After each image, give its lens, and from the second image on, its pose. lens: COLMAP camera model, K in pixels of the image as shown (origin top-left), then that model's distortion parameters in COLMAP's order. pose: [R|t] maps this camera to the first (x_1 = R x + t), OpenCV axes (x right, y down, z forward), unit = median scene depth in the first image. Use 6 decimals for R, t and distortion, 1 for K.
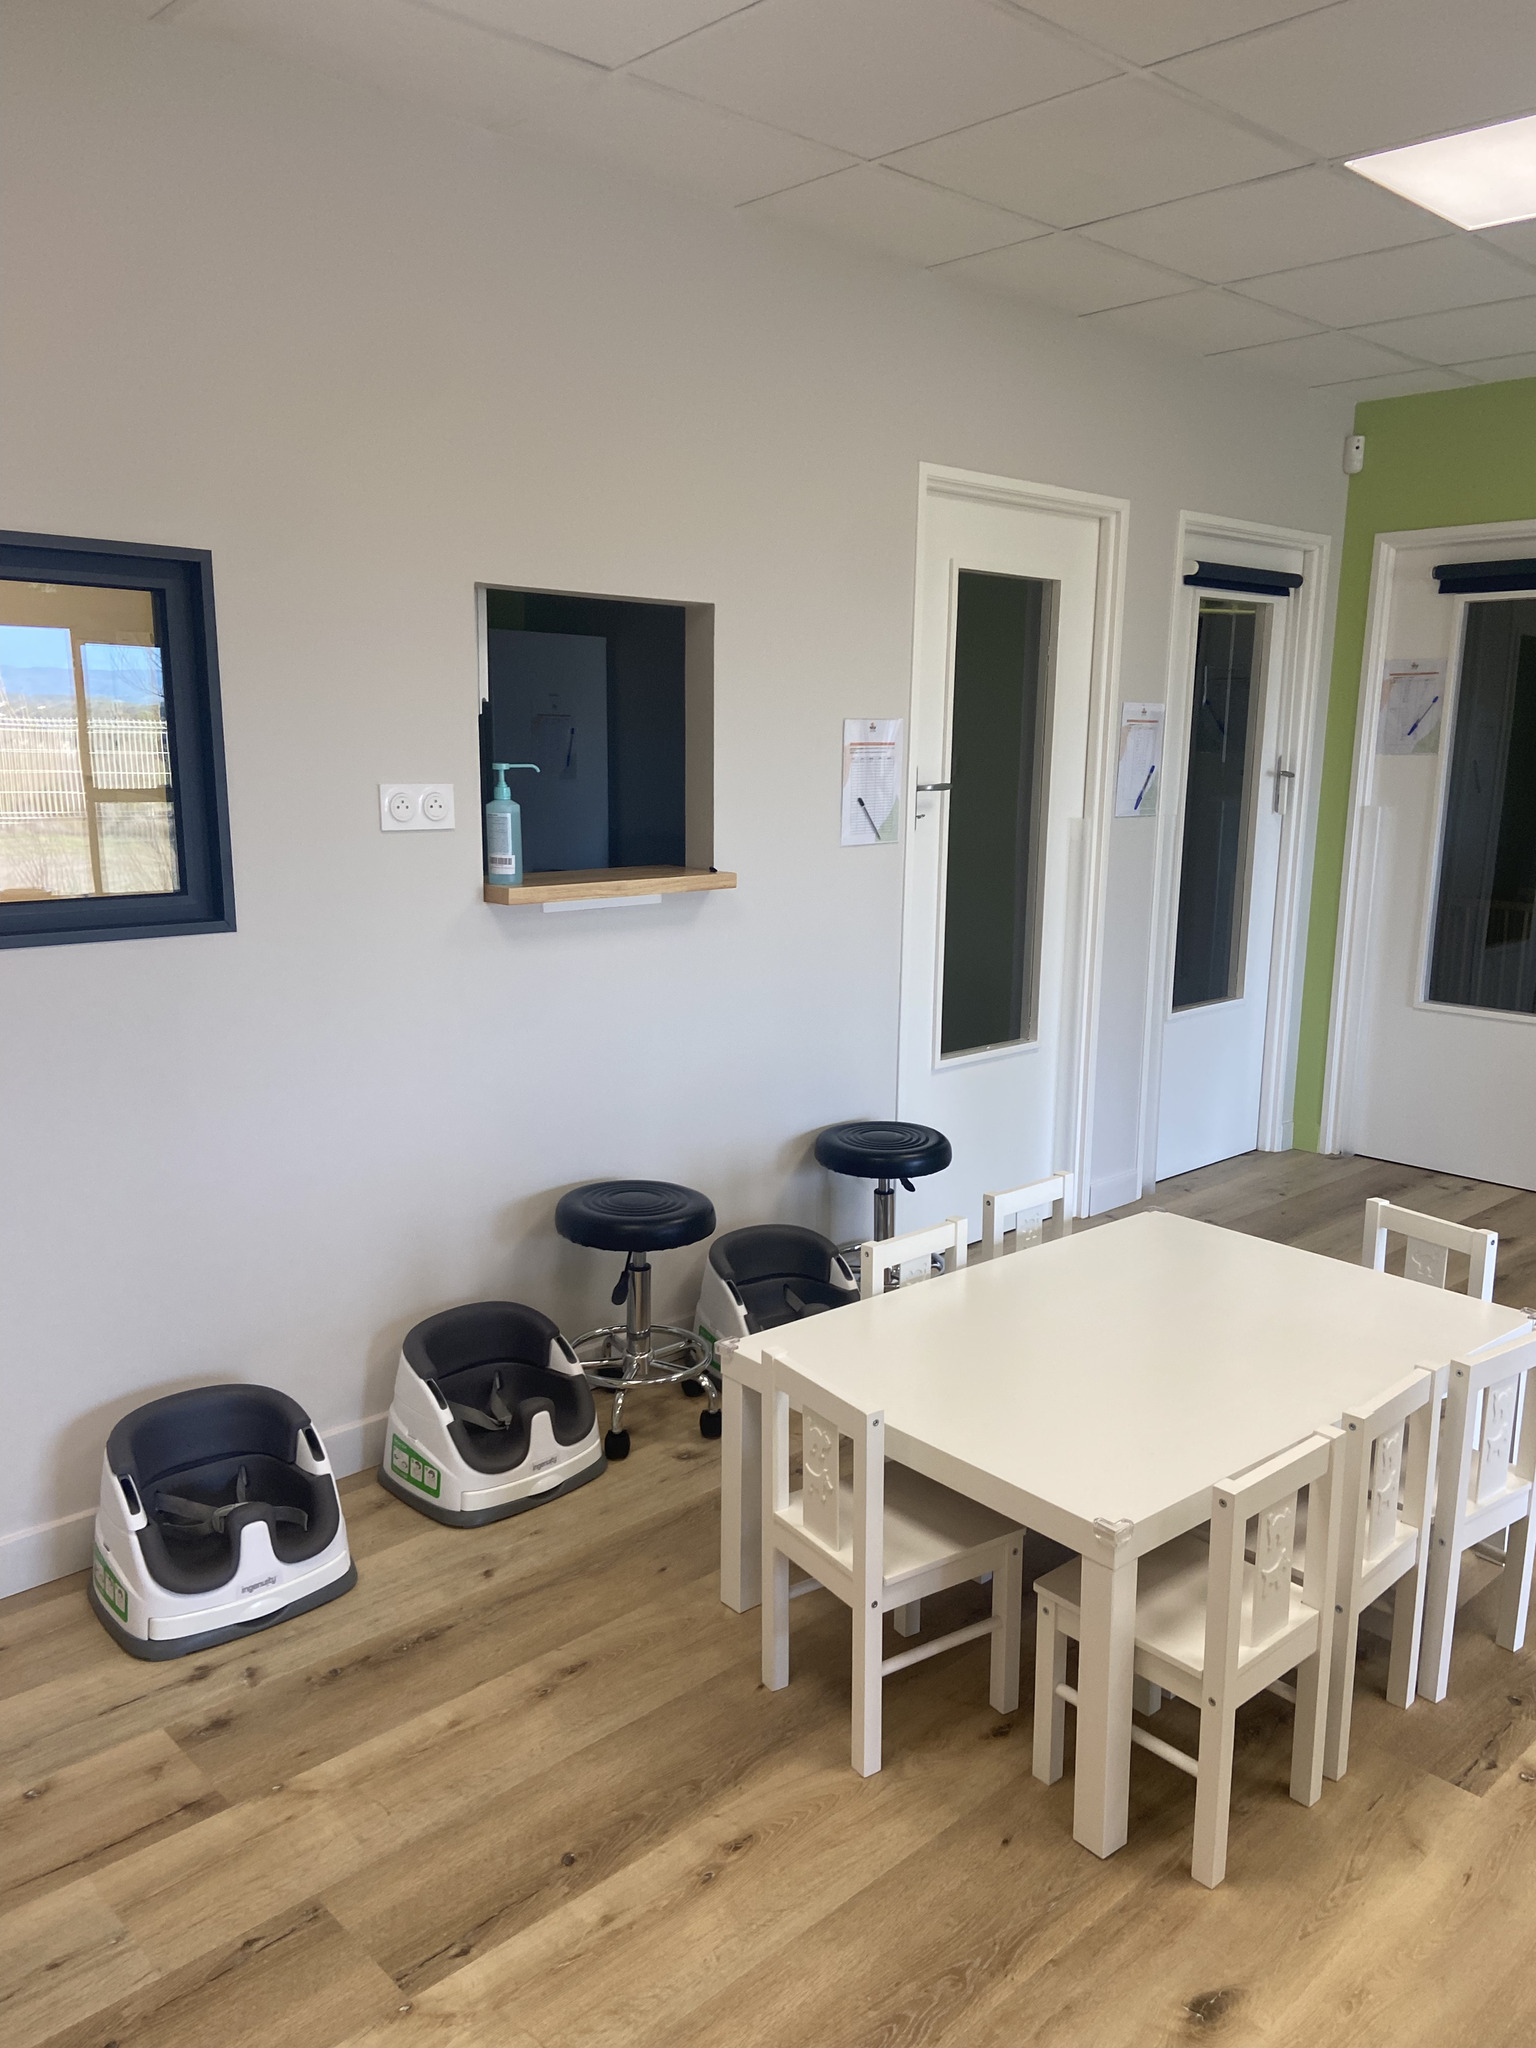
lens RADIAL K [[1562.5, 0, 774.3], [0, 1562.5, 1030.1], [0, 0, 1]] dist [0.114678, -0.126748]
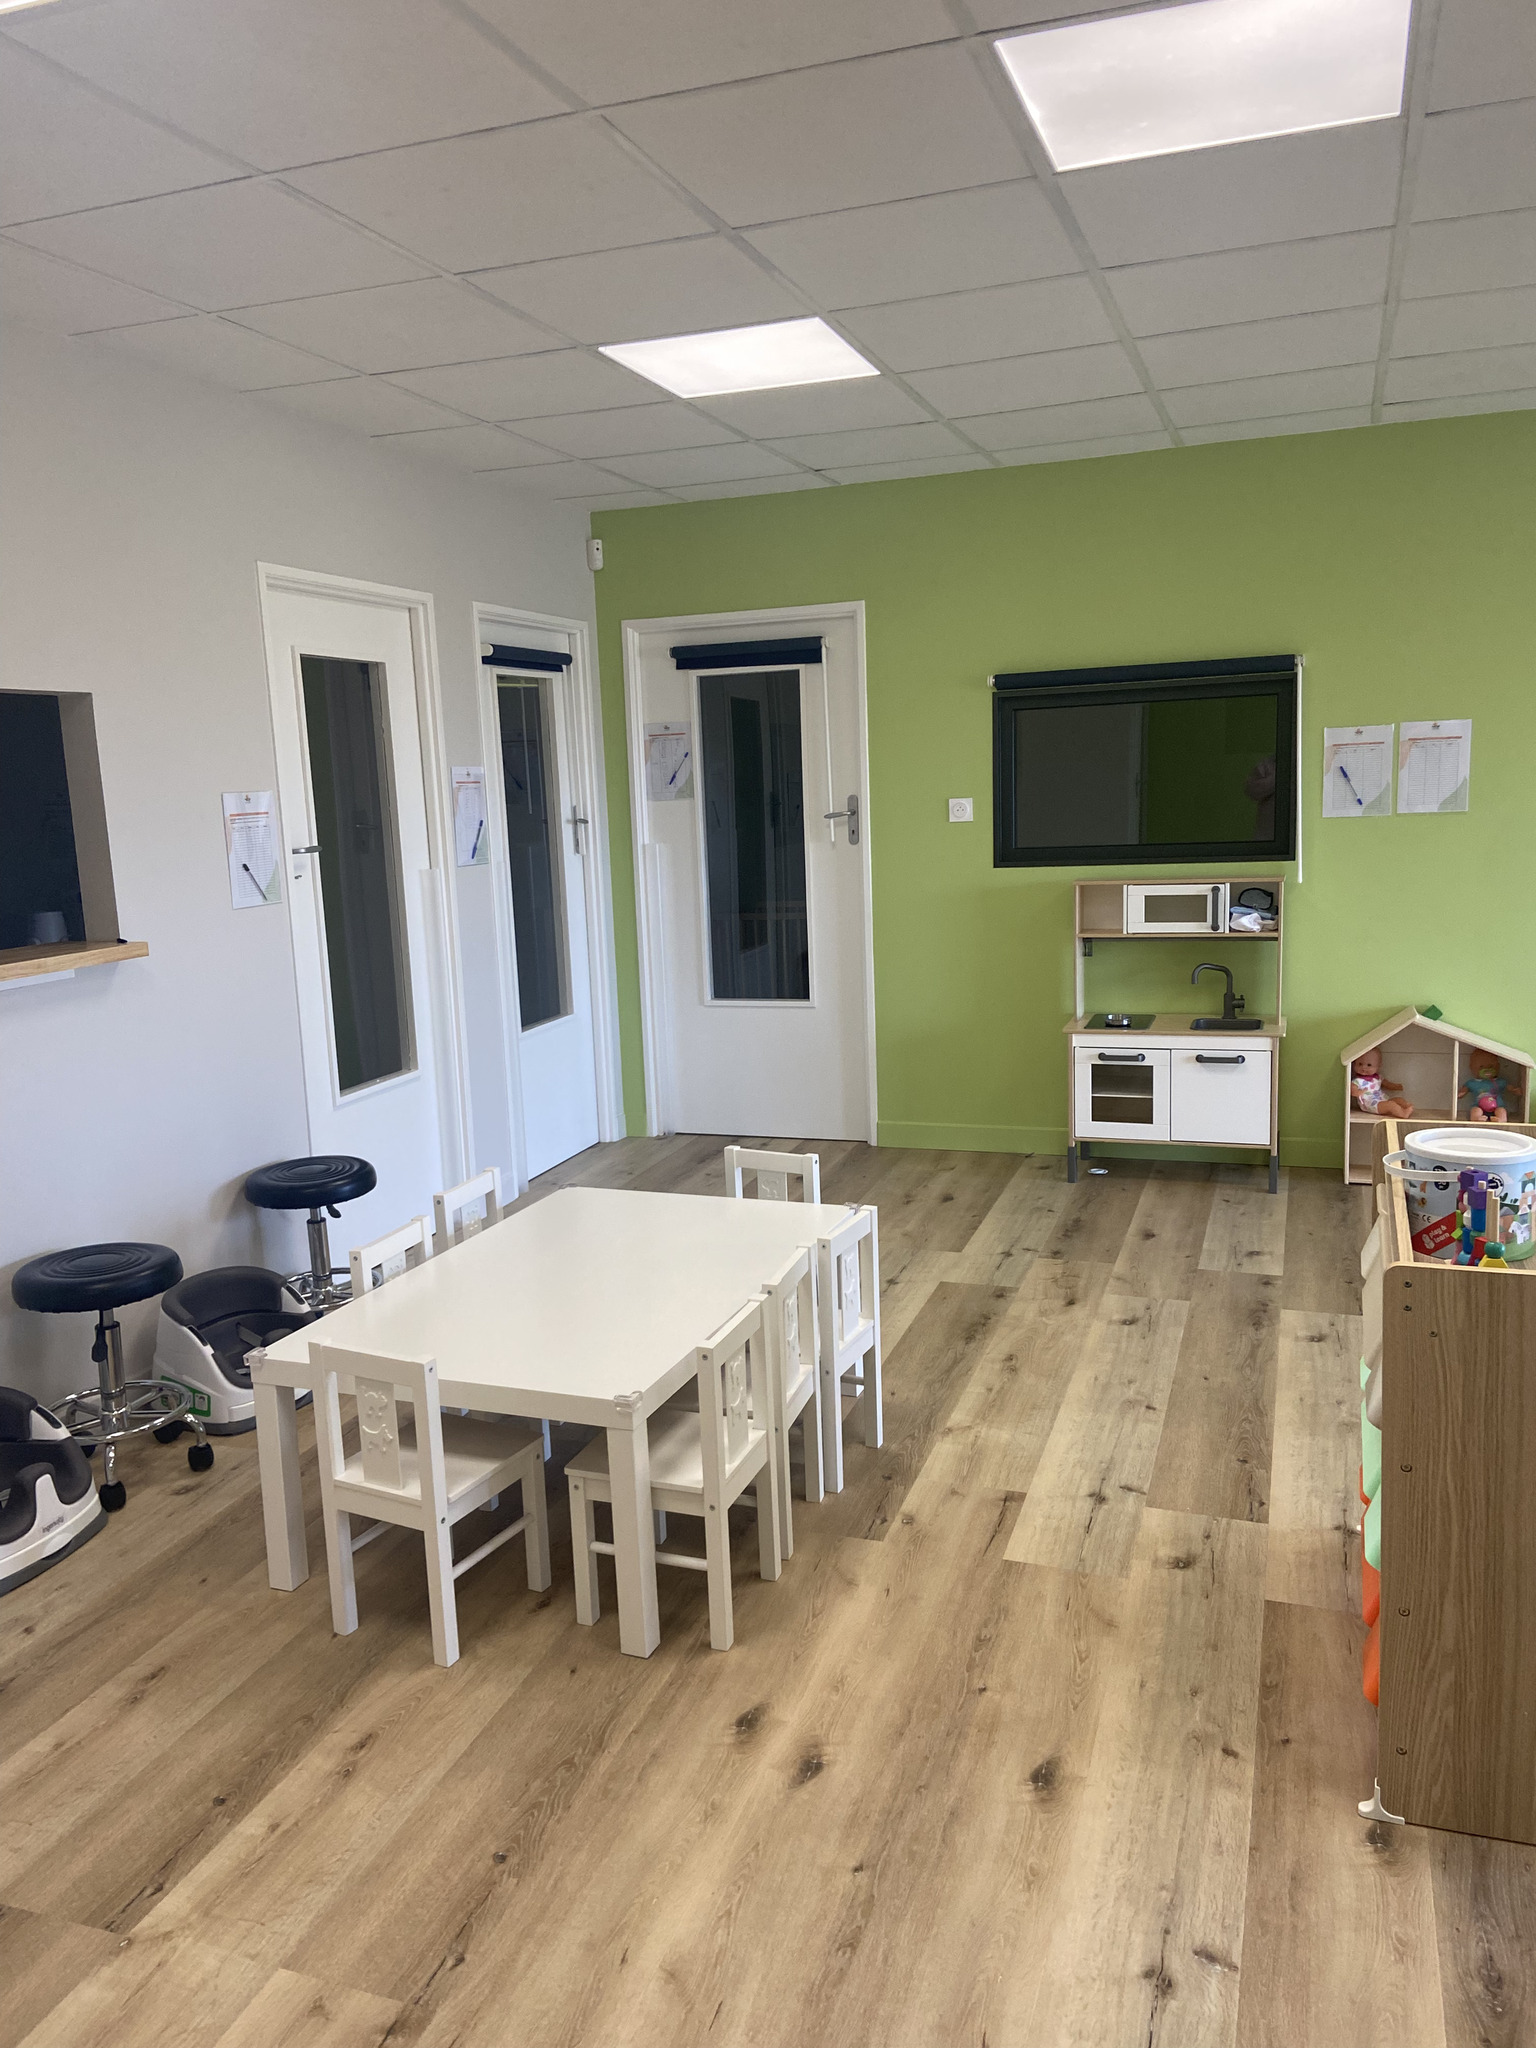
lens RADIAL K [[1562.5, 0, 777.2], [0, 1562.5, 1019.7], [0, 0, 1]] dist [0.114678, -0.126748]
pose [[0.884613, -0.121257, 0.450284, -0.148843], [0.138339, 0.990372, -0.005079, 0.017543], [-0.445333, 0.066784, 0.892871, -0.158117]]
